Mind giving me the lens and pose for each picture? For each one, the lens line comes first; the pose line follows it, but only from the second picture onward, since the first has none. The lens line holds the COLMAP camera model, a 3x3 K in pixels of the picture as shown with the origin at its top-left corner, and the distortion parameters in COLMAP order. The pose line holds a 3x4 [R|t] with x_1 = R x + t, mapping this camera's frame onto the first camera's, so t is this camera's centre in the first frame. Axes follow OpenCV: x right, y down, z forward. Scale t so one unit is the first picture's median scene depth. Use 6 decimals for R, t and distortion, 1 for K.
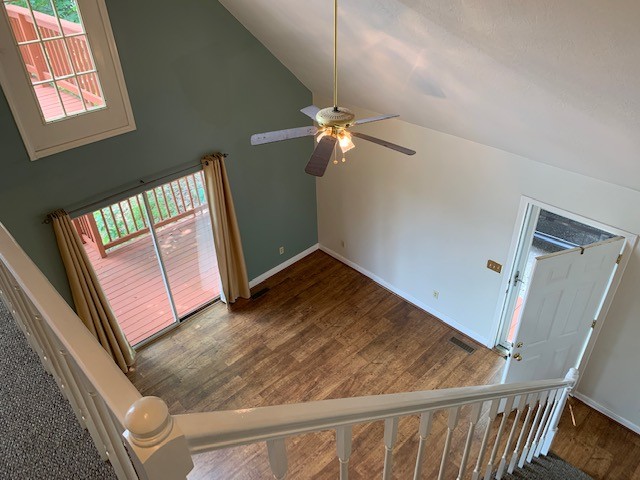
lens RADIAL K [[488.6, 0, 321.4], [0, 488.6, 236.3], [0, 0, 1]] dist [0.044643, -0.068260]
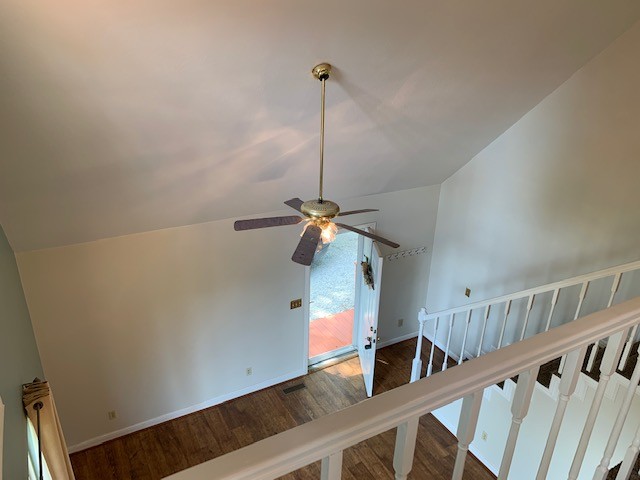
lens RADIAL K [[488.6, 0, 322.8], [0, 488.6, 246.1], [0, 0, 1]] dist [0.044643, -0.068260]
pose [[0.229139, -0.361266, 0.903871, -0.544600], [0.501577, 0.839628, 0.208435, -0.228160], [-0.834215, 0.405600, 0.373595, 0.411344]]
